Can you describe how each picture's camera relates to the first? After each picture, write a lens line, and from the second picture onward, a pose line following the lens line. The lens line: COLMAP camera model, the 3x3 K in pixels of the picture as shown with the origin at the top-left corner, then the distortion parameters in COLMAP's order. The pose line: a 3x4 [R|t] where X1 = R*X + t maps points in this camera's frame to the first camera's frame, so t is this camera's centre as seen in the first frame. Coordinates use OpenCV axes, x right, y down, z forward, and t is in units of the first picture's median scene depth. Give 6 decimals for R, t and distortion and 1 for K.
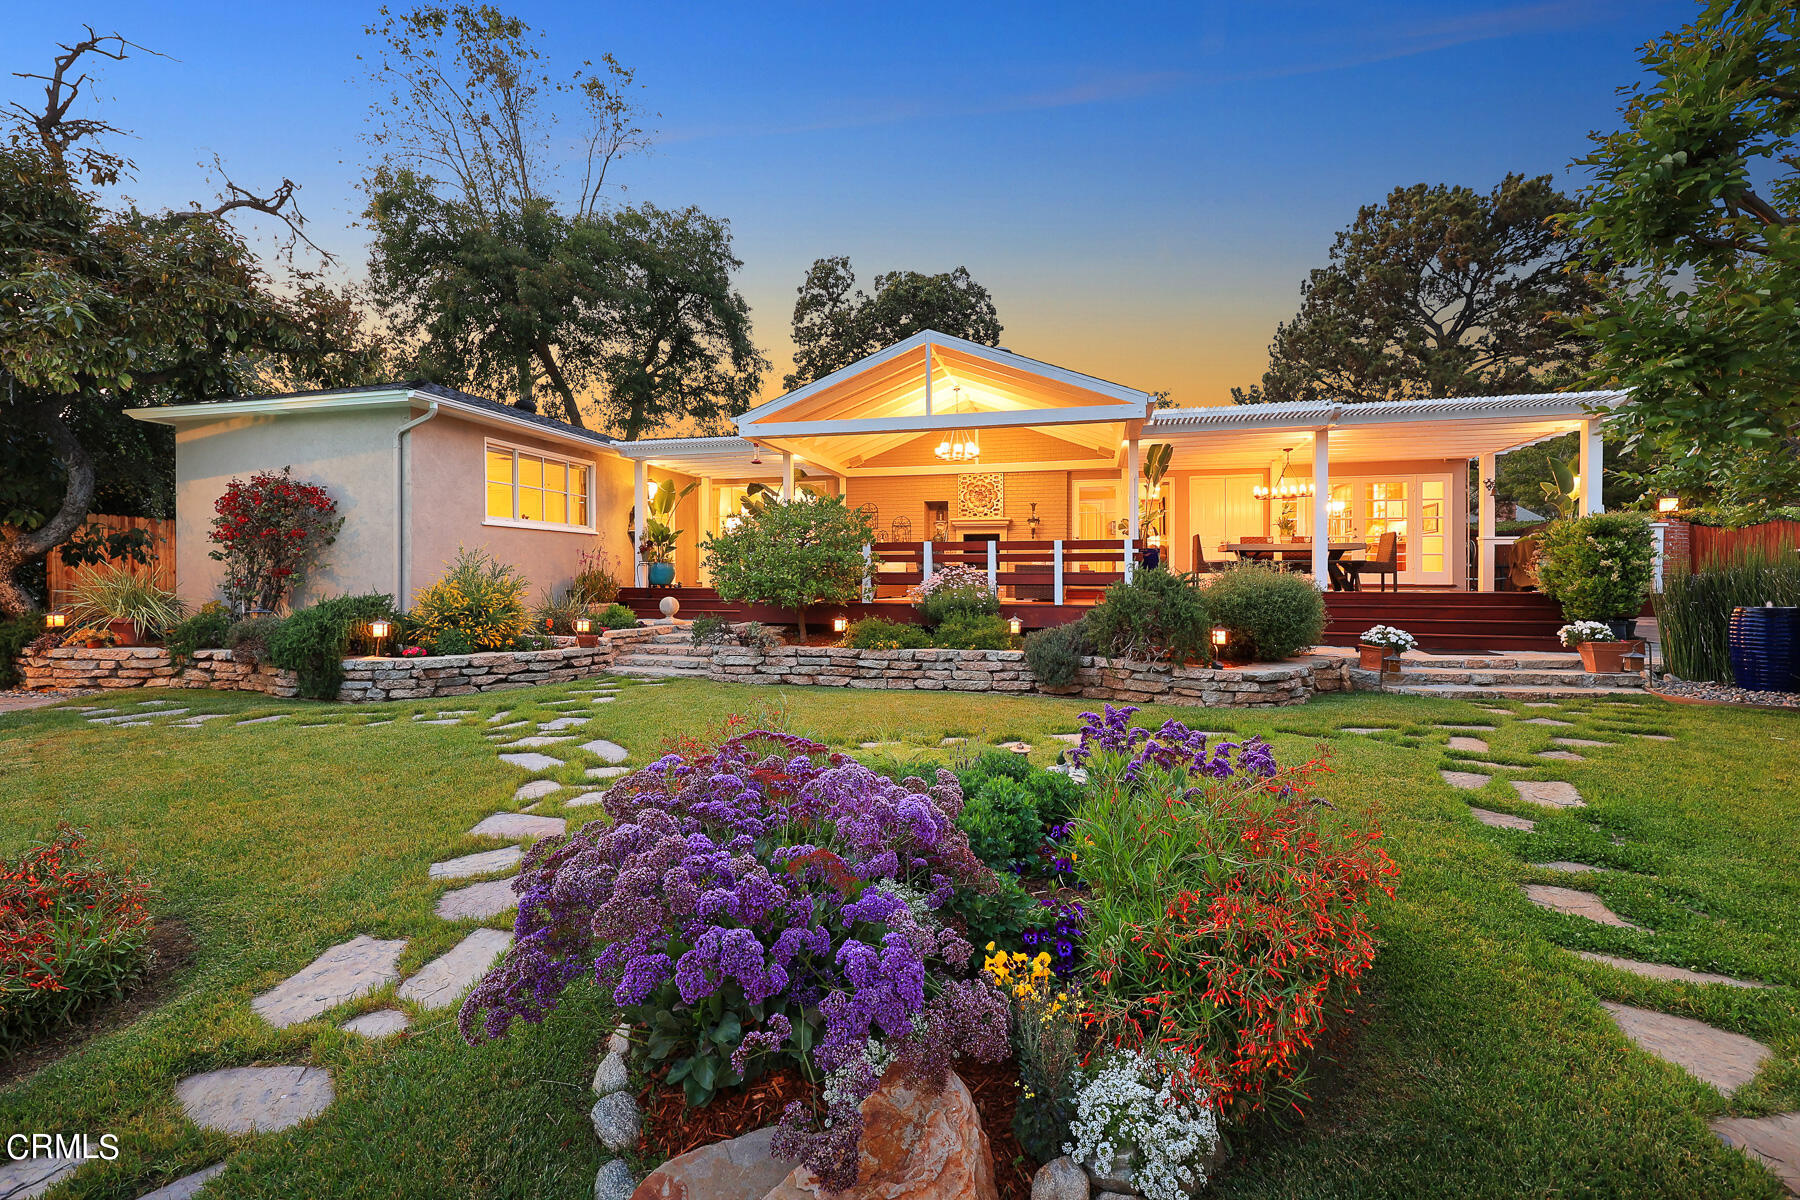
lens RADIAL K [[749.6, 0, 901.3], [0, 749.6, 545.7], [0, 0, 1]] dist [-0.000170, -0.000129]
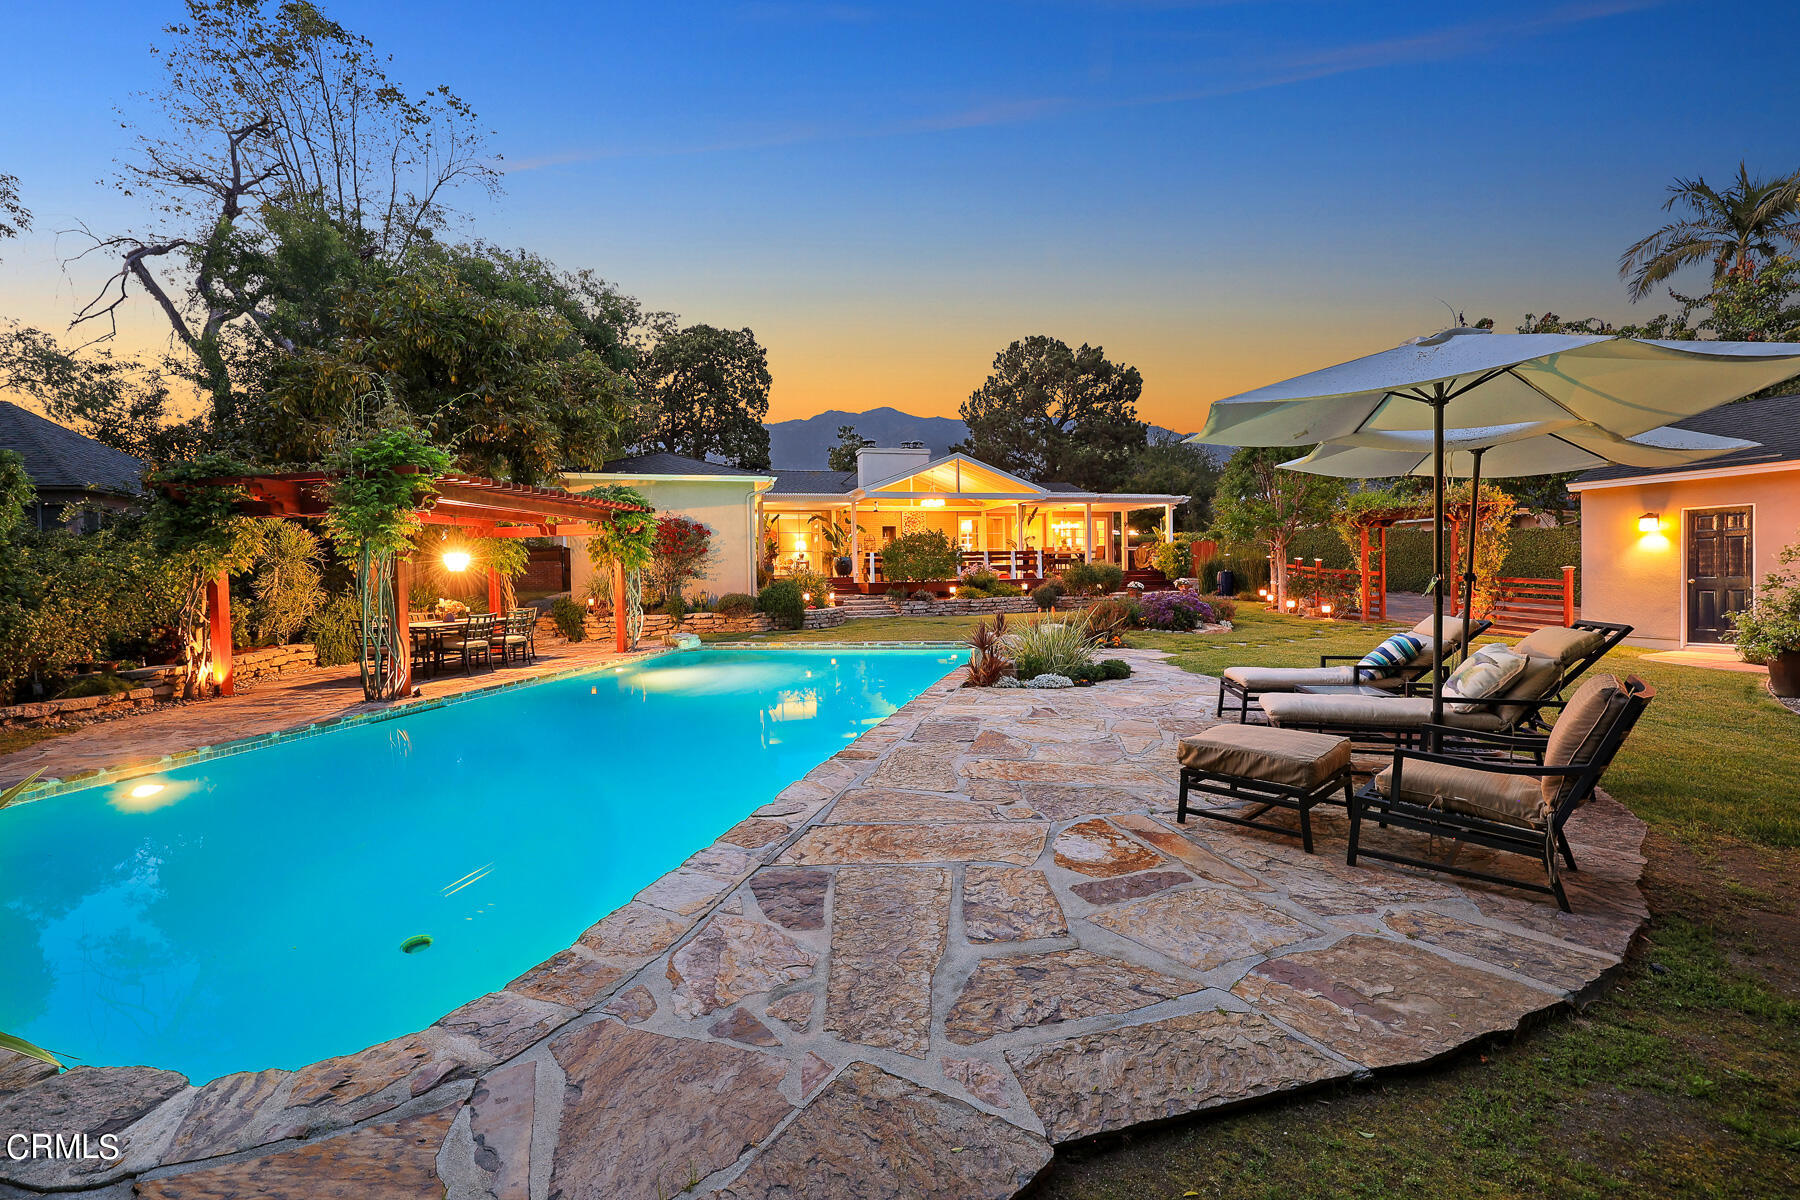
lens RADIAL K [[749.6, 0, 901.3], [0, 749.6, 545.7], [0, 0, 1]] dist [-0.000170, -0.000129]
pose [[0.851416, -0.003167, 0.524481, -1.484478], [0.002973, 0.999995, 0.001211, -0.030667], [-0.524483, 0.000528, 0.851421, -0.876348]]
